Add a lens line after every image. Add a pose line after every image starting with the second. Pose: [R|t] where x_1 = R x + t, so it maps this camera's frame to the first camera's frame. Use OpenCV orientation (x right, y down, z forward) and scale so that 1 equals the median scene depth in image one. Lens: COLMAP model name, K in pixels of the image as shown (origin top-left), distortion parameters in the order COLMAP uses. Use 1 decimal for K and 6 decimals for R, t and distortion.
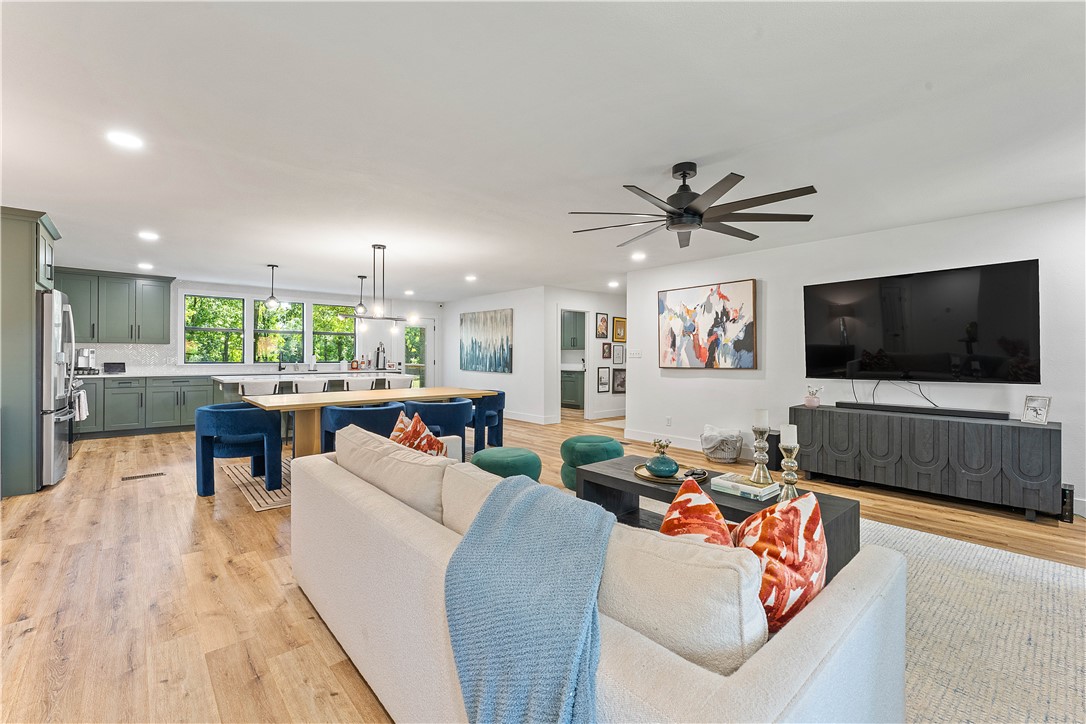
lens RADIAL K [[460.9, 0, 535.7], [0, 460.9, 360.9], [0, 0, 1]] dist [-0.001933, -0.000316]
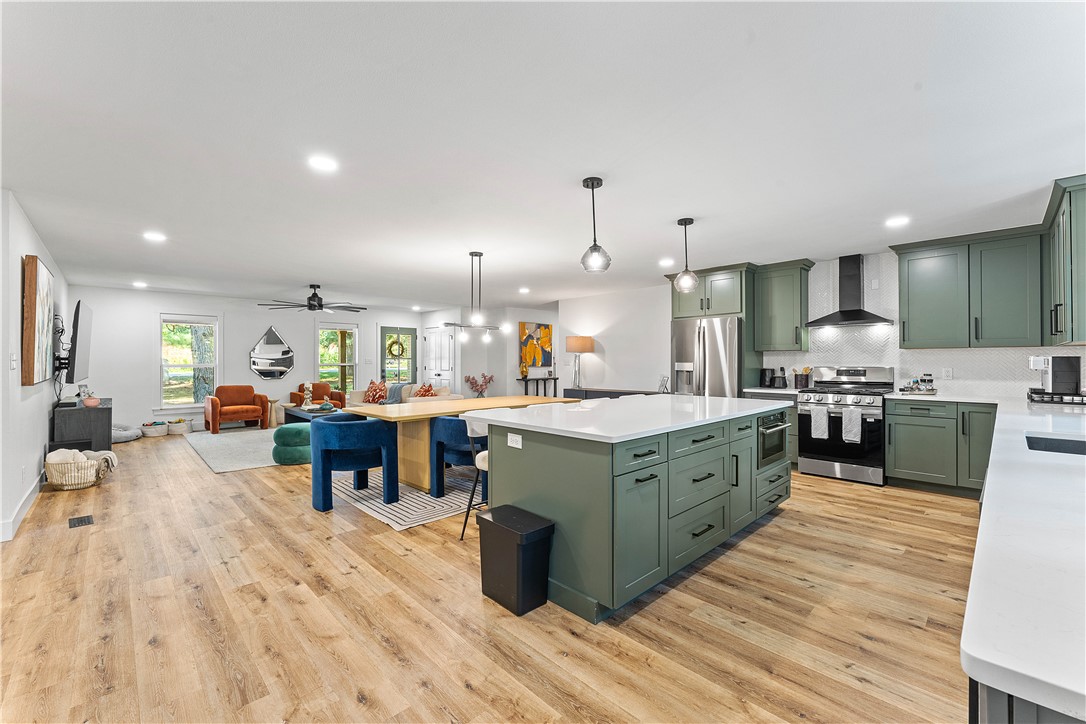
lens RADIAL K [[447.7, 0, 538.9], [0, 447.7, 359.7], [0, 0, 1]] dist [-0.006250, 0.000139]
pose [[-0.998891, -0.003880, -0.046920, -0.389959], [-0.004268, 0.999957, 0.008172, -0.027347], [0.046886, 0.008363, -0.998865, 1.773710]]
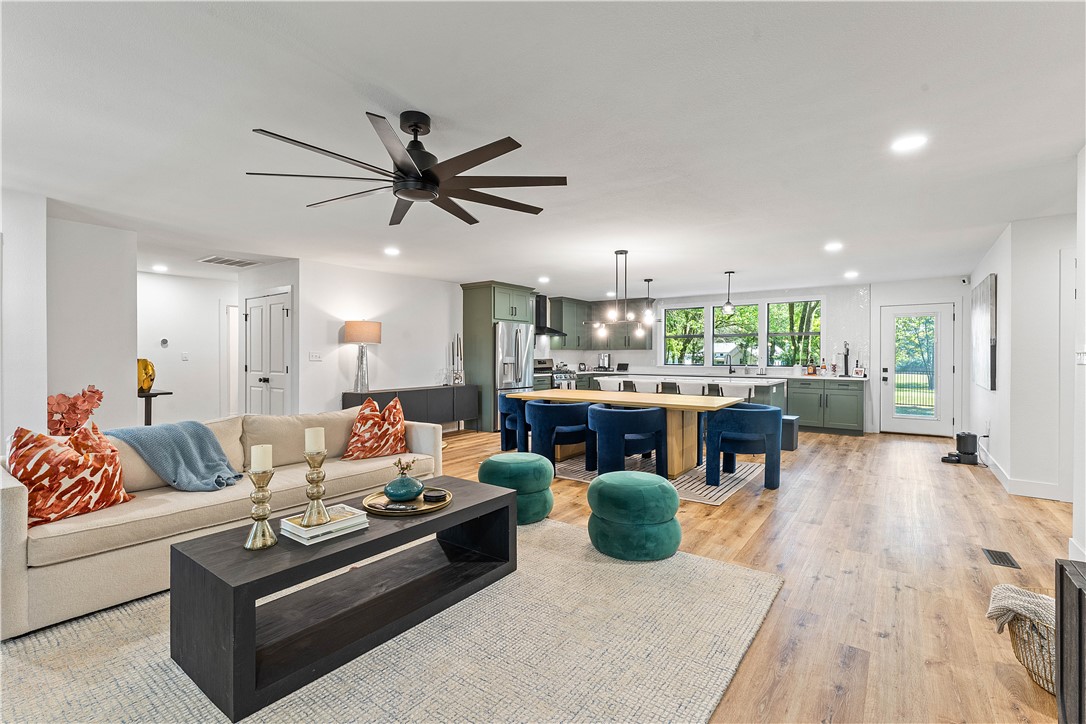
lens RADIAL K [[487.3, 0, 542.6], [0, 487.3, 358.1], [0, 0, 1]] dist [-0.000977, -0.000079]
pose [[0.218469, -0.000042, -0.975844, 0.613179], [-0.012426, 0.999919, -0.002825, -0.006758], [0.975765, 0.012743, 0.218451, 0.536505]]
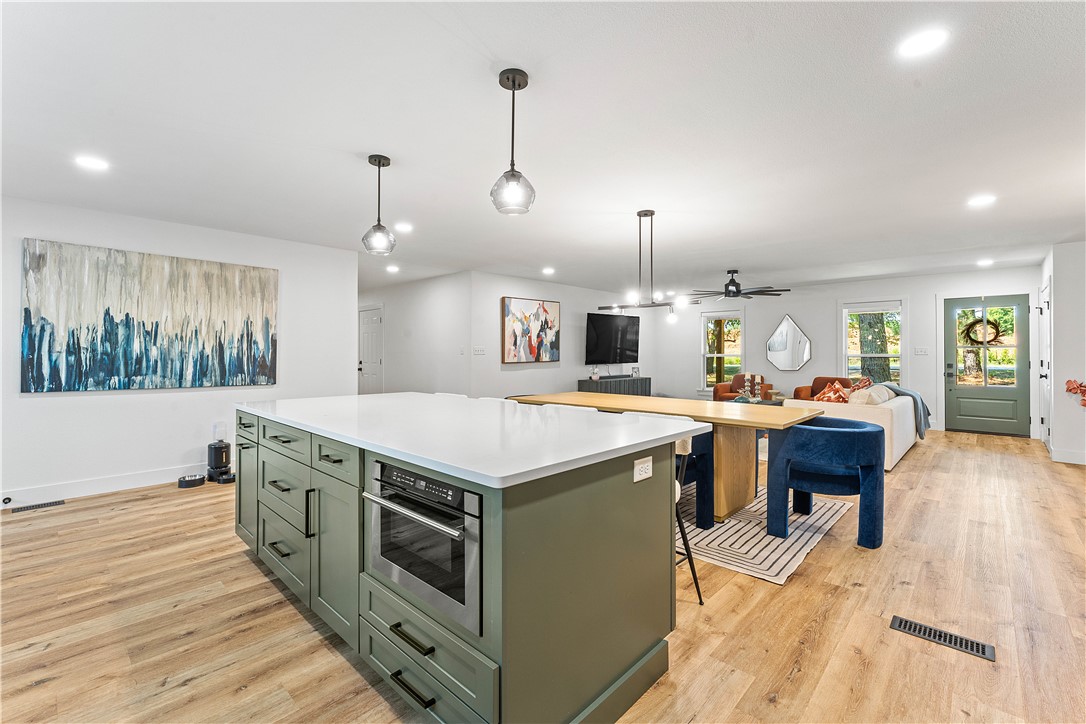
lens RADIAL K [[469.2, 0, 541.4], [0, 469.2, 353.2], [0, 0, 1]] dist [-0.002060, -0.000009]
pose [[-0.087216, -0.004528, 0.996179, -1.009002], [0.011352, 0.999920, 0.005539, -0.016825], [-0.996125, 0.011792, -0.087158, 1.124361]]
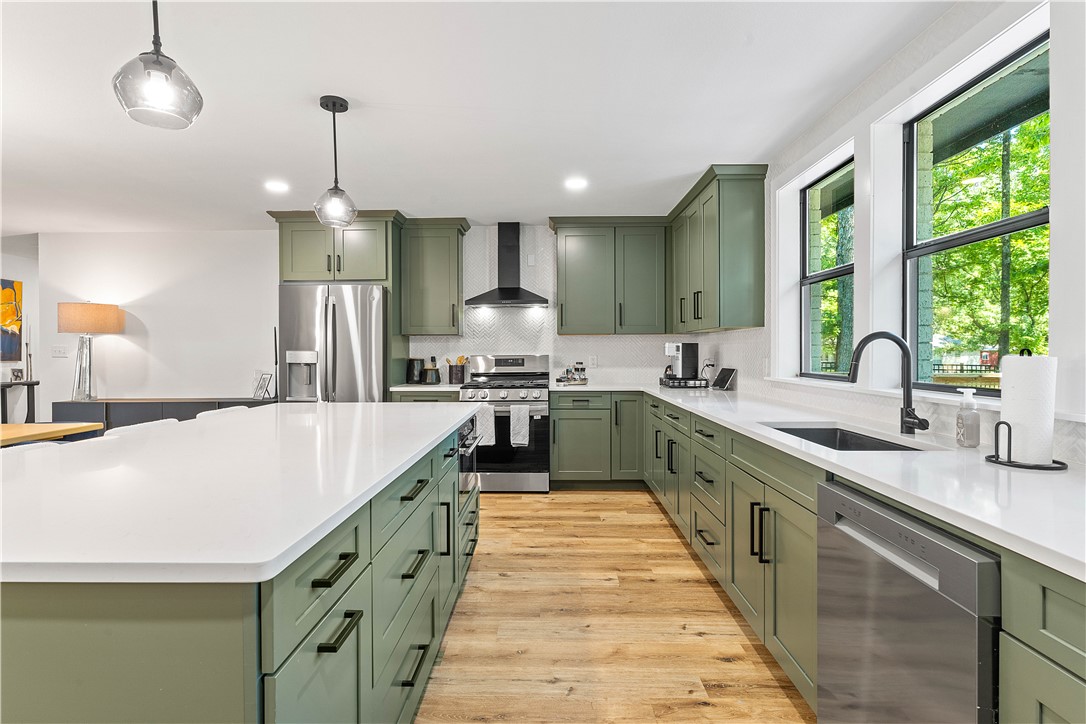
lens RADIAL K [[544.5, 0, 538.9], [0, 544.5, 355.3], [0, 0, 1]] dist [-0.002219, -0.000290]
pose [[-0.672036, 0.001966, -0.740516, -0.409928], [-0.008582, 0.999909, 0.010444, -0.018313], [0.740469, 0.013374, -0.671958, 1.563935]]
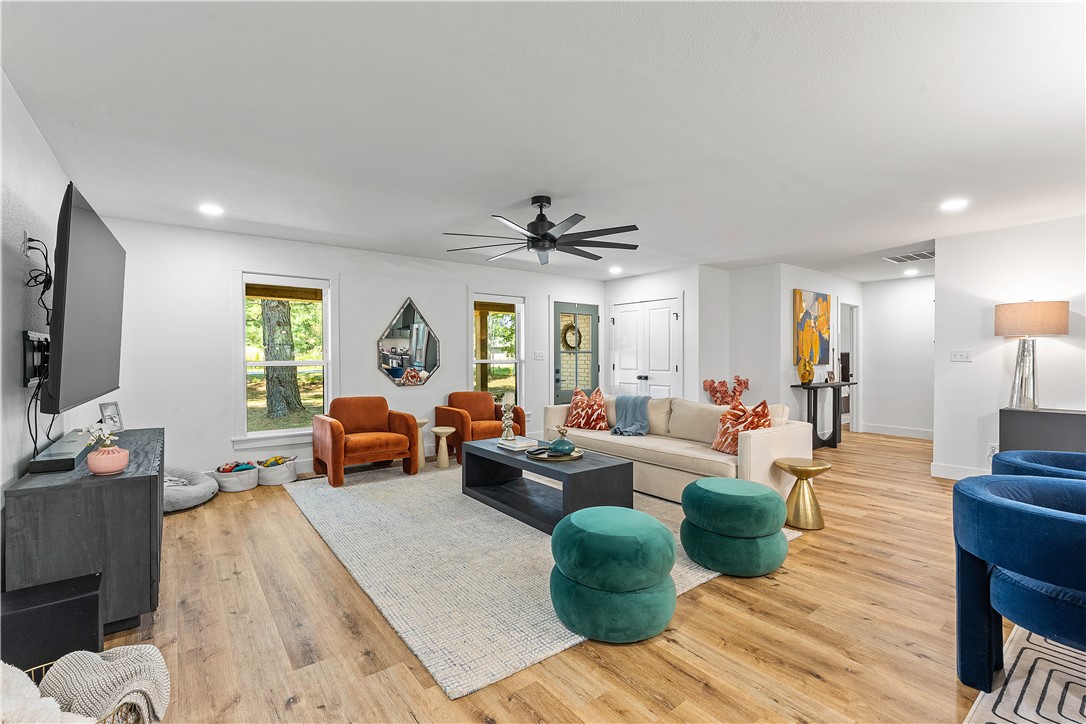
lens RADIAL K [[479.0, 0, 537.7], [0, 479.0, 362.6], [0, 0, 1]] dist [-0.000868, -0.000152]
pose [[-0.997698, -0.002556, 0.067760, 0.127861], [-0.001095, 0.999766, 0.021583, -0.012927], [-0.067799, 0.021459, -0.997468, 1.163869]]
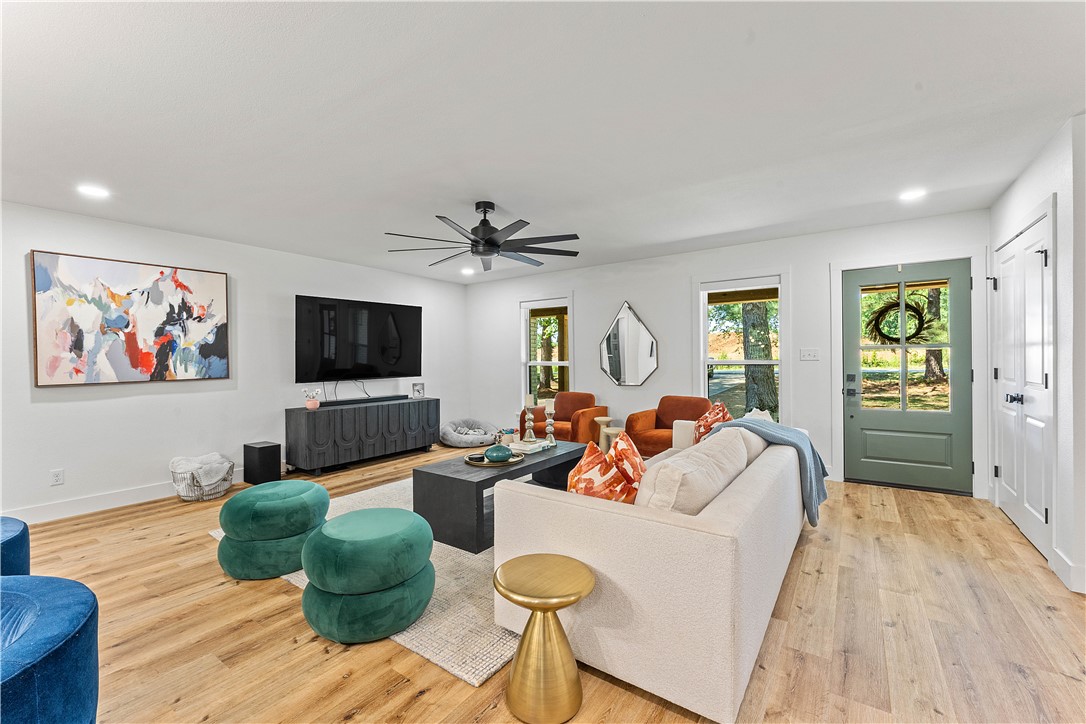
lens RADIAL K [[447.6, 0, 540.8], [0, 447.6, 362.9], [0, 0, 1]] dist [-0.002111, -0.000204]
pose [[-0.236328, -0.007472, 0.971645, -0.447106], [0.020984, 0.999698, 0.012791, -0.009184], [-0.971447, 0.023412, -0.236100, 0.593382]]
